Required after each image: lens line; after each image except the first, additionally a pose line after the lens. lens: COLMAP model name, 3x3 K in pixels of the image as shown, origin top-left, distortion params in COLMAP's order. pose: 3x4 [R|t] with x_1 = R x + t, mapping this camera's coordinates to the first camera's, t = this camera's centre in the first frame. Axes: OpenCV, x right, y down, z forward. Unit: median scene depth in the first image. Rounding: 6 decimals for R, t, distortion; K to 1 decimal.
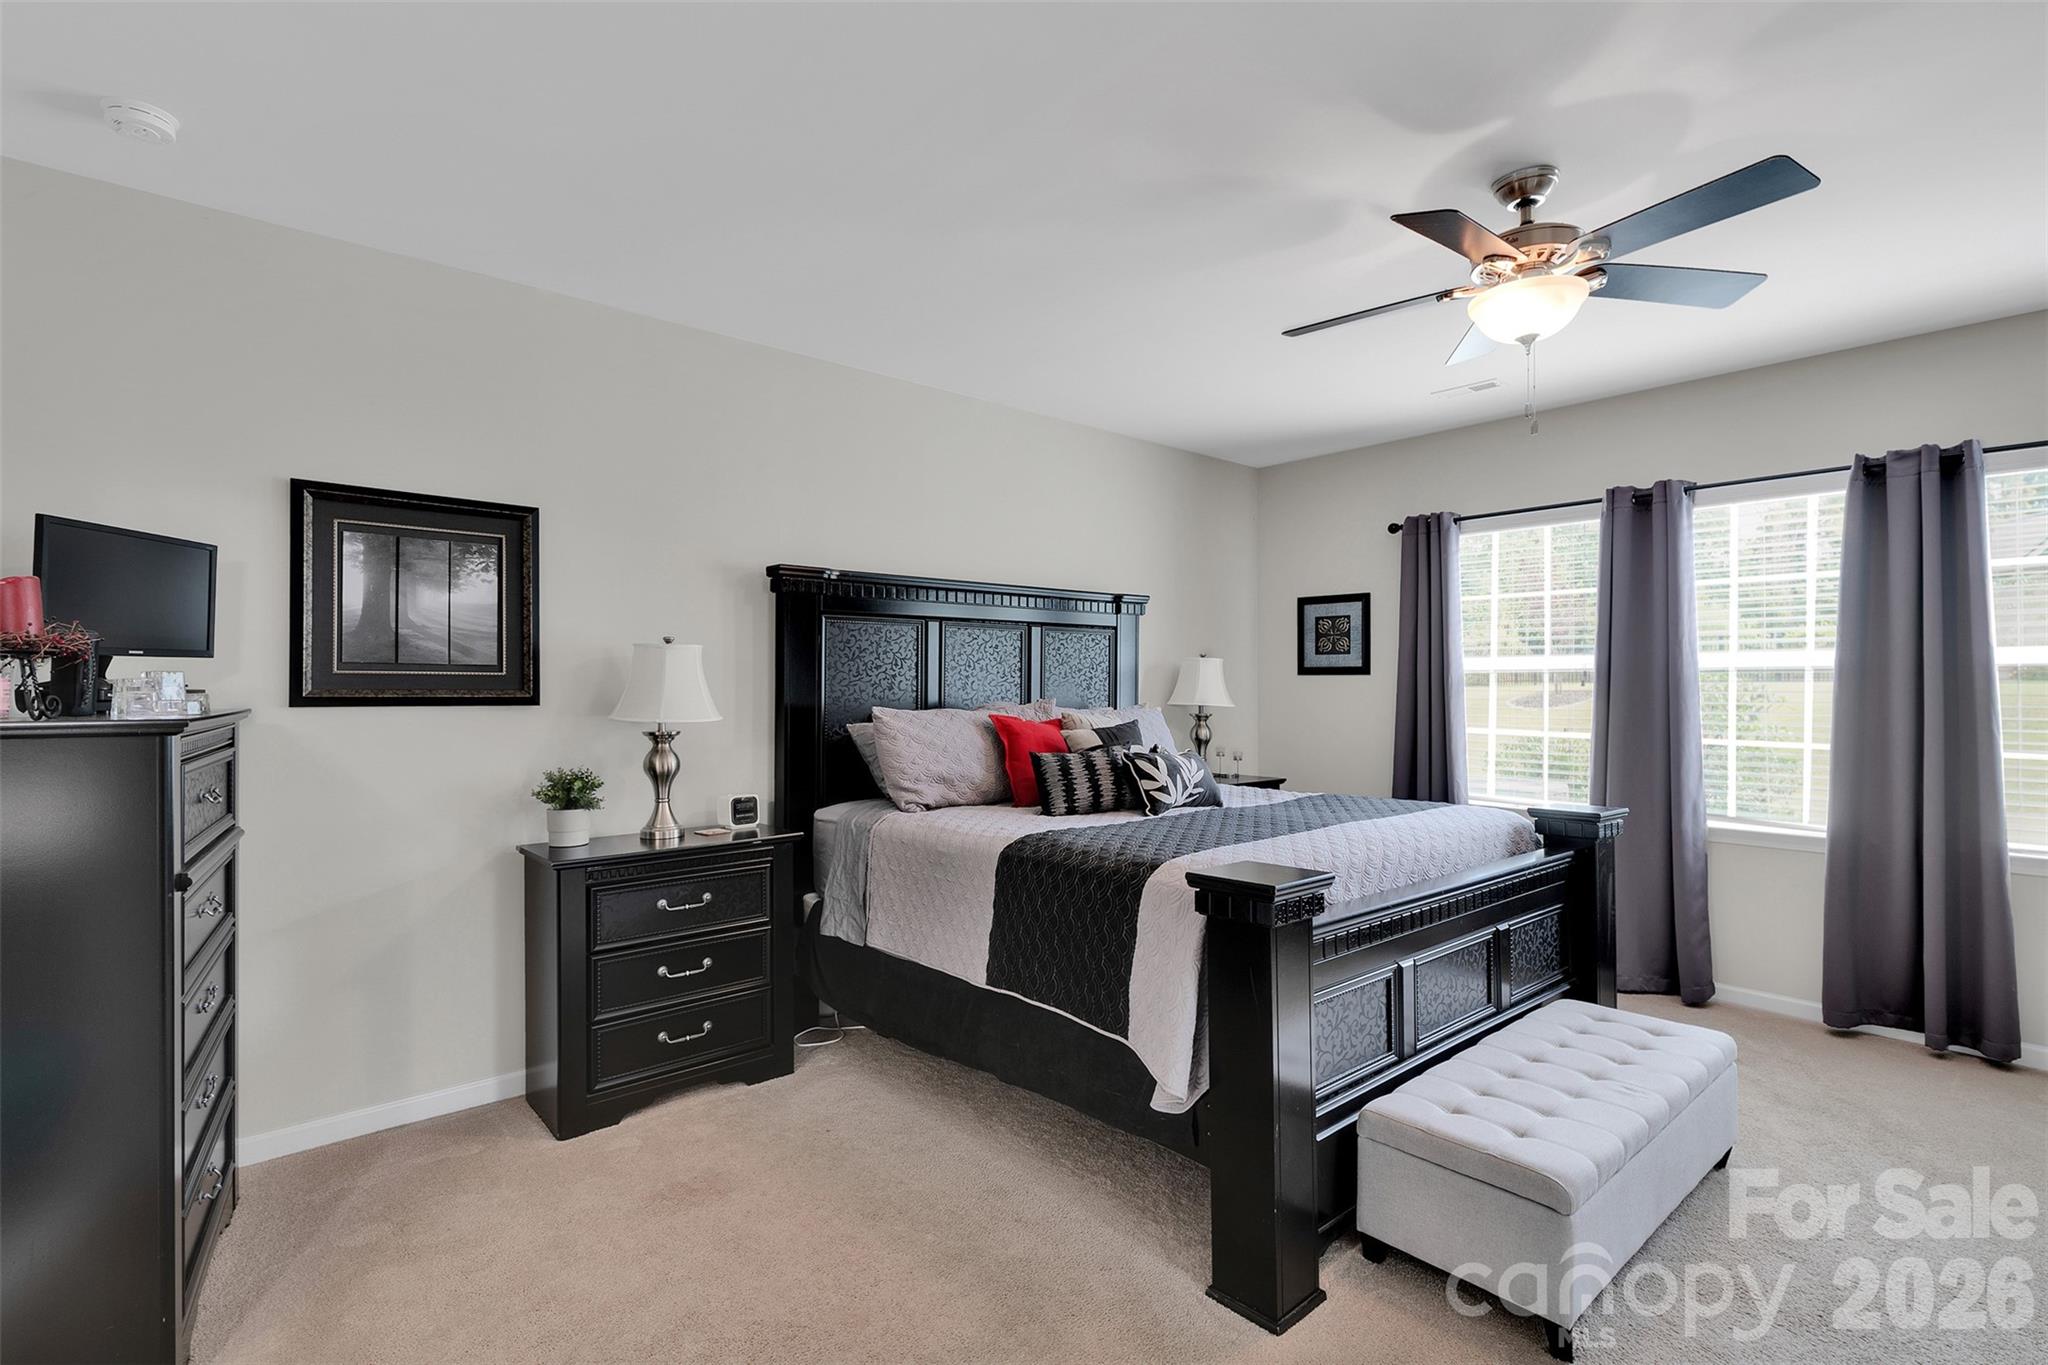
lens RADIAL K [[951.1, 0, 1023.4], [0, 951.1, 681.0], [0, 0, 1]] dist [0.001743, 0.001151]
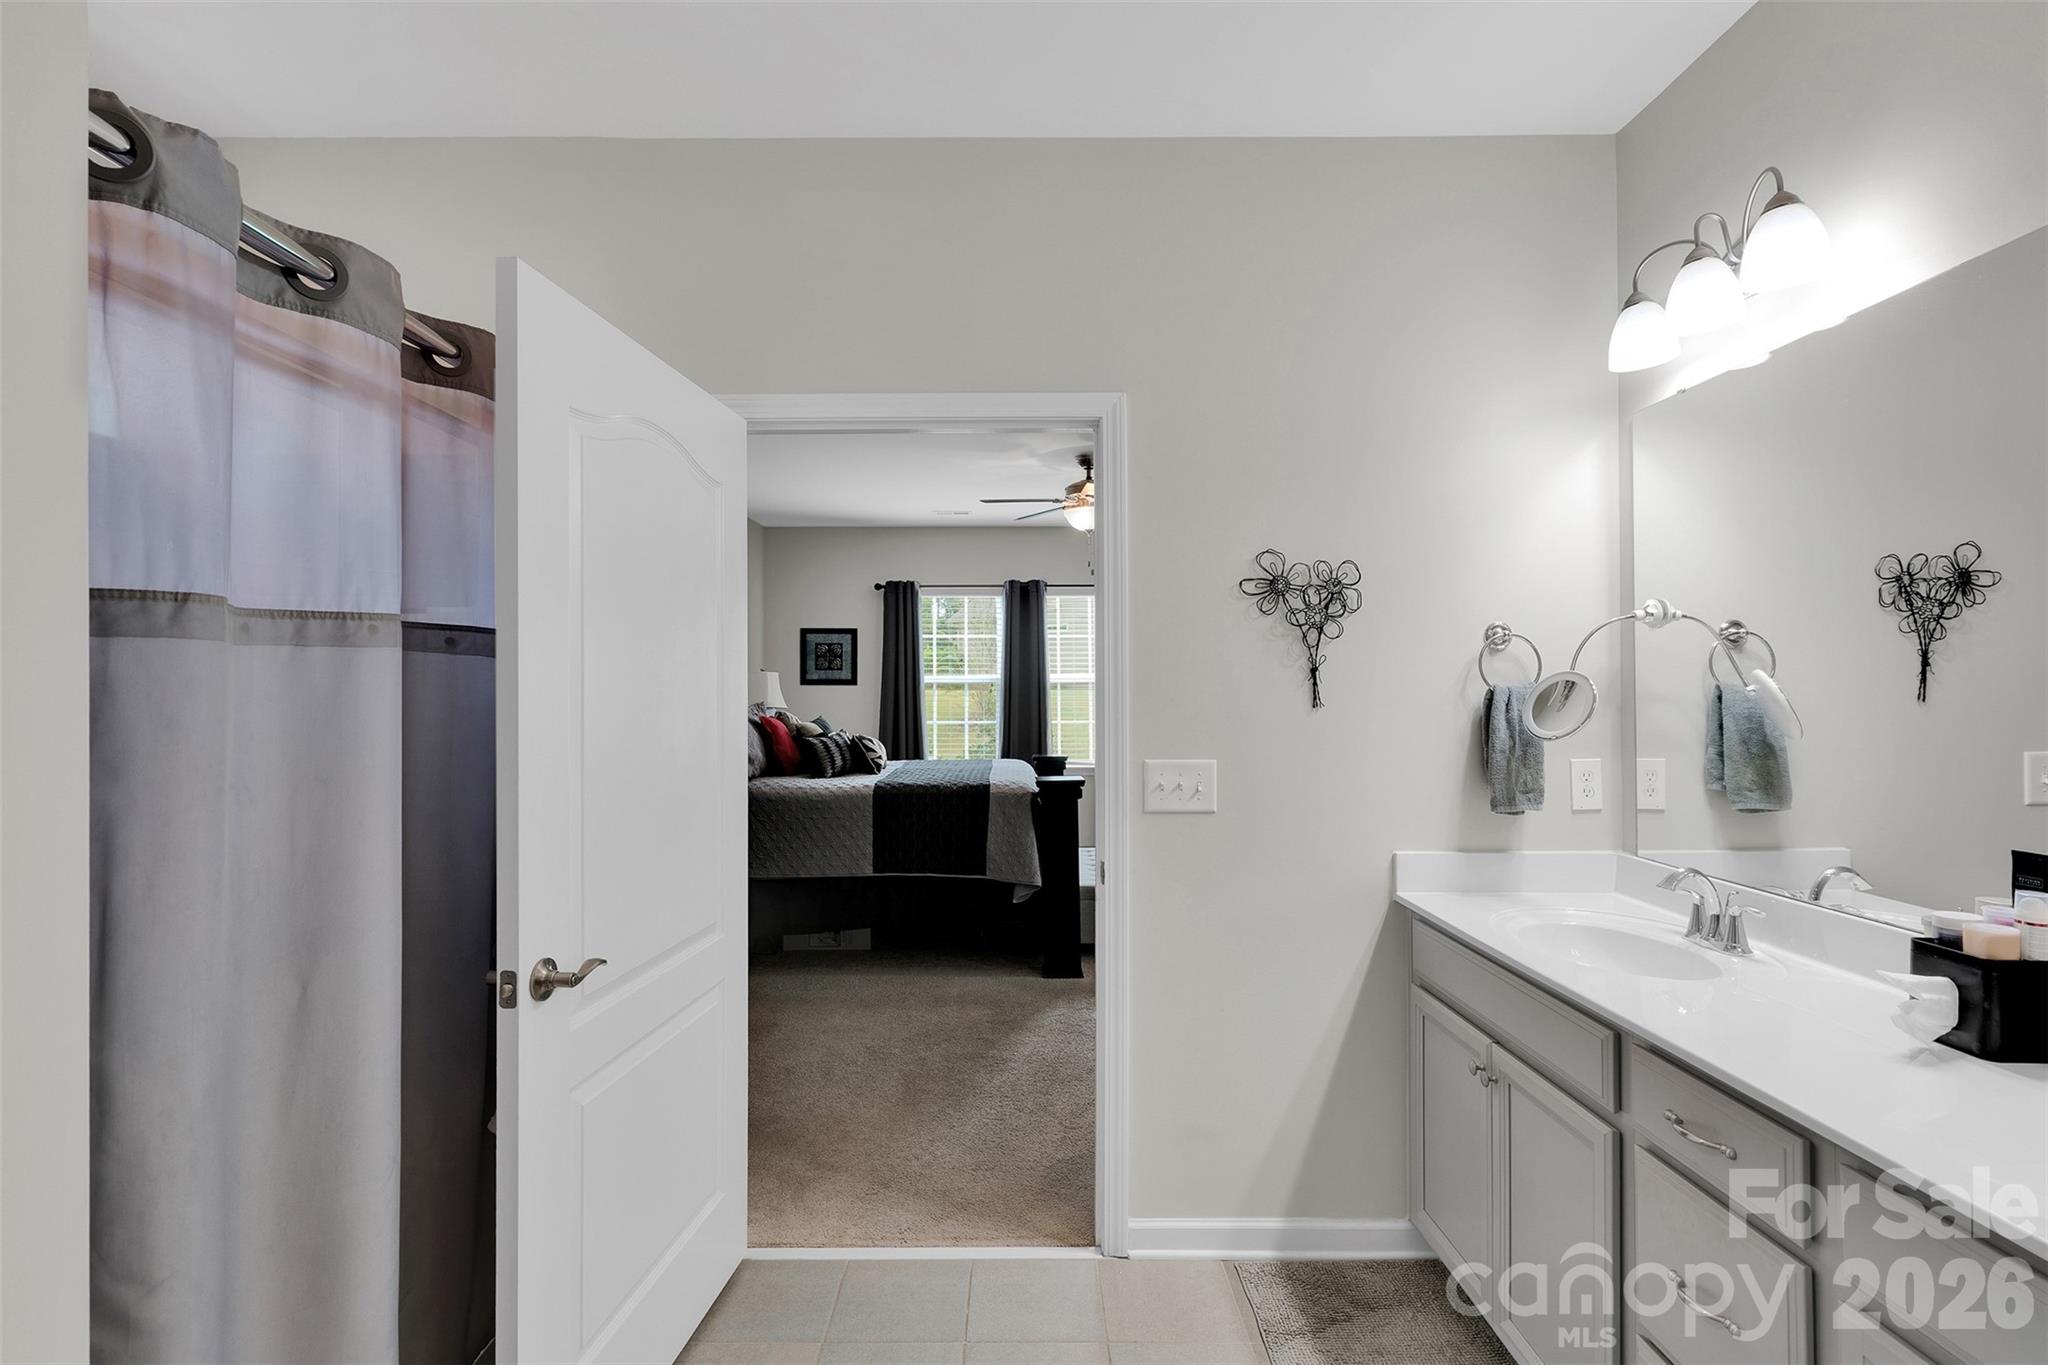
lens RADIAL K [[951.1, 0, 1014.0], [0, 951.1, 672.7], [0, 0, 1]] dist [0.001743, 0.001151]
pose [[0.662879, 0.012541, 0.748622, -0.599719], [-0.000255, 0.999863, -0.016524, -0.001421], [-0.748727, 0.010762, 0.662791, -0.149933]]
